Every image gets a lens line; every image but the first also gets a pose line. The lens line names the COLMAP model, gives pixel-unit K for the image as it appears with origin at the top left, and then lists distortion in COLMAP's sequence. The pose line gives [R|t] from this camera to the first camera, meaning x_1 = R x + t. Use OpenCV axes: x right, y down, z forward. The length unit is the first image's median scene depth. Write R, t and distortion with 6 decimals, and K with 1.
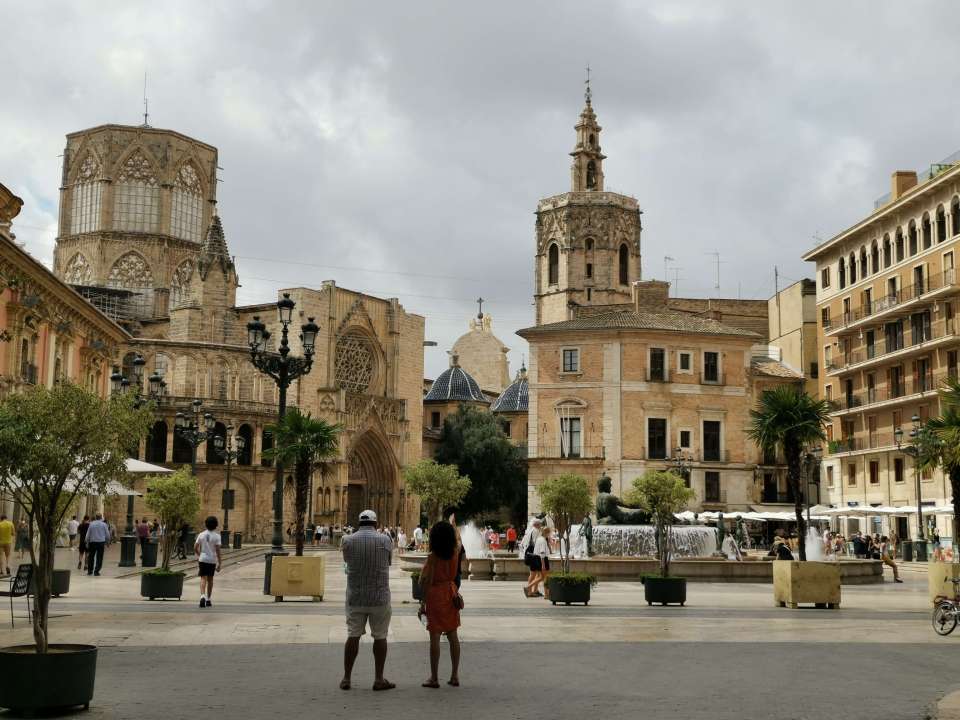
lens RADIAL K [[1180.1, 0, 478.3], [0, 1180.1, 371.2], [0, 0, 1]] dist [0.048972, -0.056759]
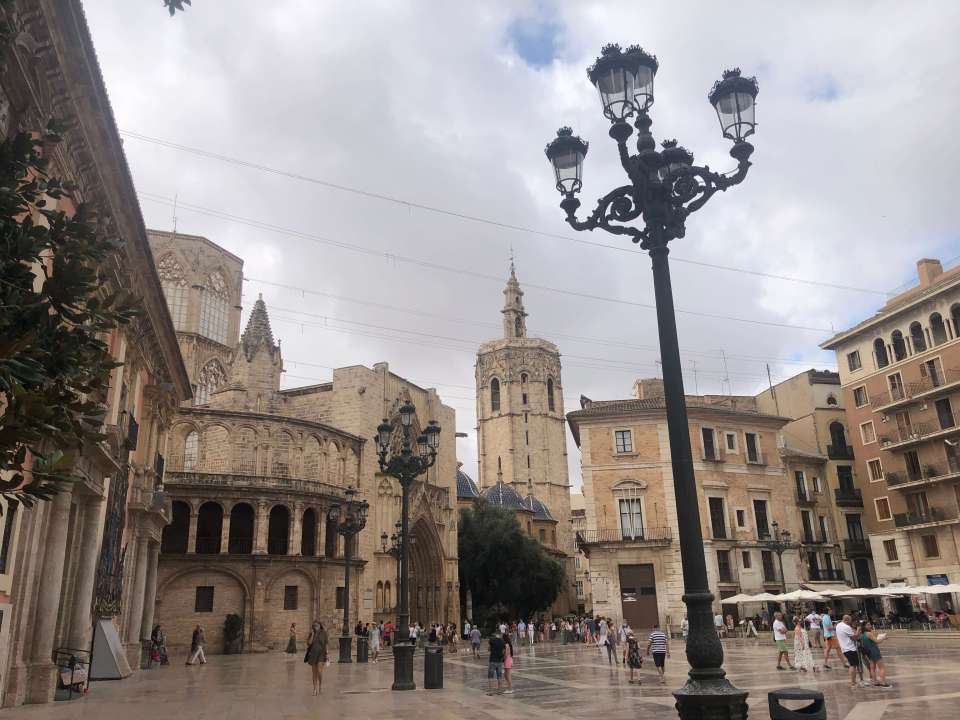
lens RADIAL K [[778.8, 0, 480.0], [0, 778.8, 360.0], [0, 0, 1]] dist [0.041984, -0.063642]
pose [[0.985738, 0.009013, 0.168043, -0.153649], [0.022638, 0.982386, -0.185487, 0.042621], [-0.166755, 0.186645, 0.968172, 0.357041]]
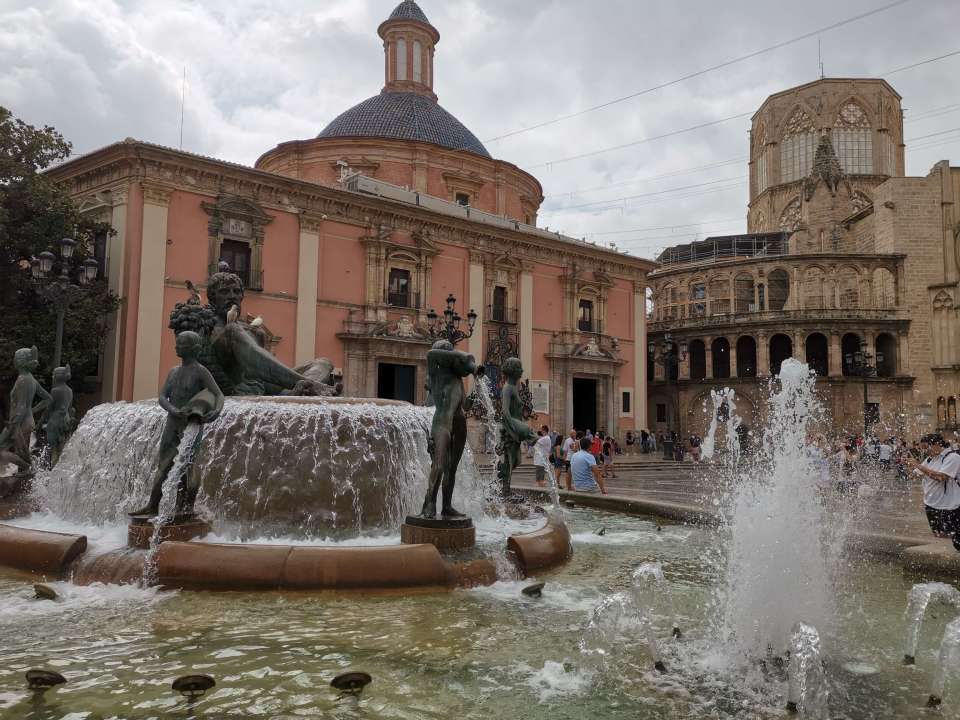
lens RADIAL K [[722.4, 0, 475.5], [0, 722.4, 363.1], [0, 0, 1]] dist [0.040807, -0.037444]
pose [[0.521297, -0.081147, -0.849508, 0.139981], [0.099011, 0.994497, -0.034238, 0.055326], [0.847612, -0.066263, 0.526463, 0.411678]]
